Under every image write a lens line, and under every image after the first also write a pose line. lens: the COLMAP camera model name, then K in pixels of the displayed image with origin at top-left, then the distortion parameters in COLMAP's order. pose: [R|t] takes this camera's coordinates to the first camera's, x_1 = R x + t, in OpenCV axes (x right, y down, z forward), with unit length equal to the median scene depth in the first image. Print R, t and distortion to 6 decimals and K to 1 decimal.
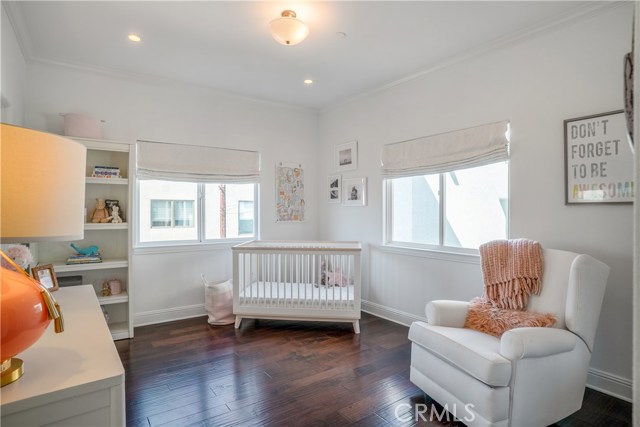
lens RADIAL K [[342.9, 0, 320.2], [0, 342.9, 212.0], [0, 0, 1]] dist [-0.054272, 0.017655]
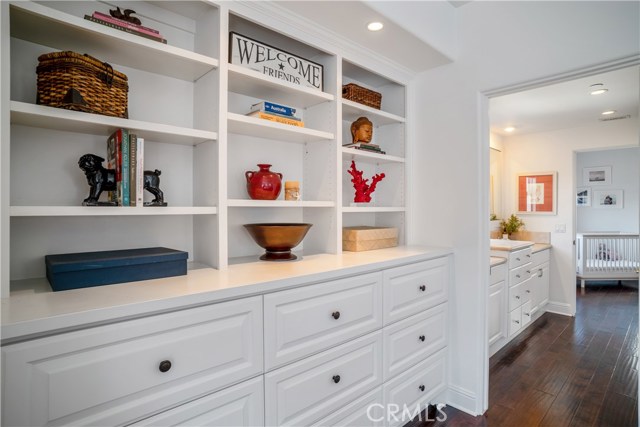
lens RADIAL K [[342.9, 0, 298.5], [0, 342.9, 210.7], [0, 0, 1]] dist [-0.054272, 0.017655]
pose [[0.993996, -0.001384, 0.109407, -1.430043], [0.001069, 0.999995, 0.002938, -0.012975], [-0.109410, -0.002803, 0.993993, -0.318953]]
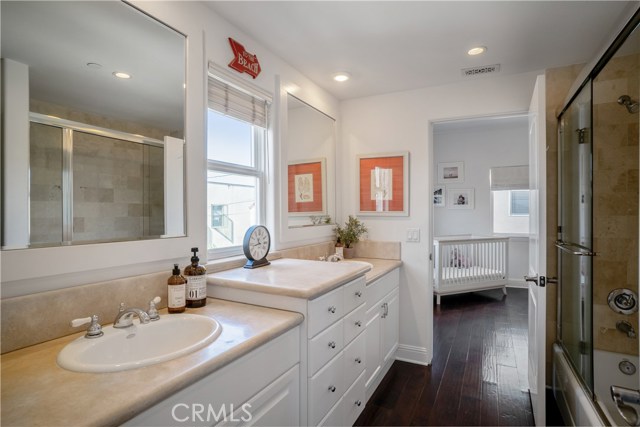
lens RADIAL K [[342.9, 0, 318.6], [0, 342.9, 214.4], [0, 0, 1]] dist [-0.054272, 0.017655]
pose [[0.882908, -0.005043, 0.469518, -1.041960], [0.002922, 0.999982, 0.005245, -0.004310], [-0.469536, -0.003259, 0.882907, 0.061464]]
